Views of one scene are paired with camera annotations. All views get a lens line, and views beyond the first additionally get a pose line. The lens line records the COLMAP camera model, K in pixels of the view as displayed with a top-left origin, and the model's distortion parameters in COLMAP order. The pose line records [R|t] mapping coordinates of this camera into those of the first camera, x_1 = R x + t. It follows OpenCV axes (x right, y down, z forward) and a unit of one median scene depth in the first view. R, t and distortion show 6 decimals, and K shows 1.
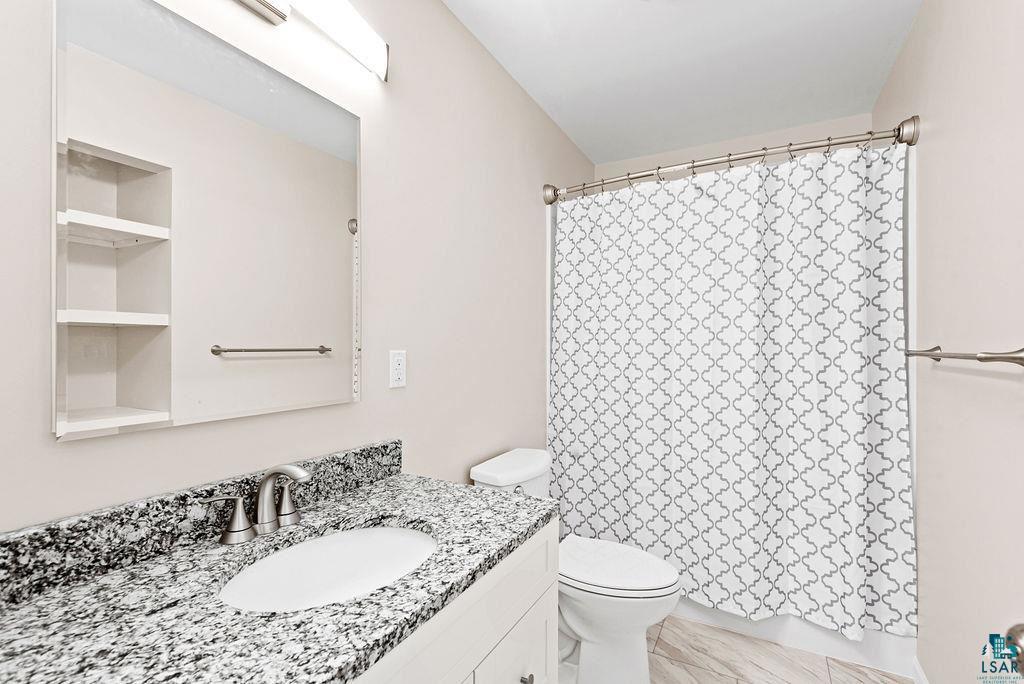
lens RADIAL K [[470.1, 0, 507.2], [0, 470.1, 339.8], [0, 0, 1]] dist [0.028839, -0.012621]
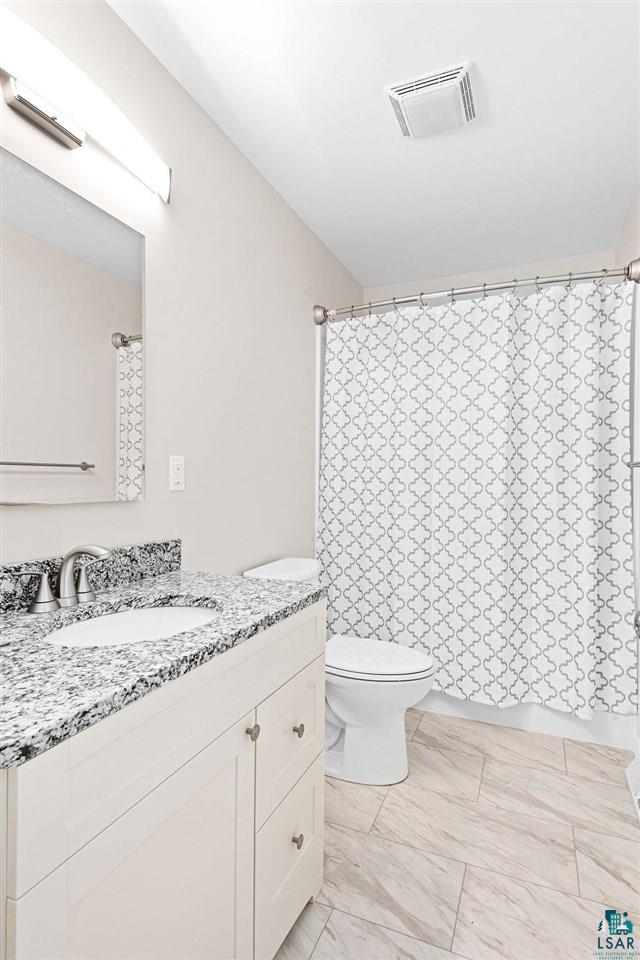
lens RADIAL K [[530.6, 0, 320.0], [0, 530.6, 480.0], [0, 0, 1]] dist [0.033517, -0.000751]
pose [[0.995384, 0.006754, 0.095730, -0.022415], [-0.006954, 0.999974, 0.001758, 0.062800], [-0.095716, -0.002416, 0.995406, -0.200077]]
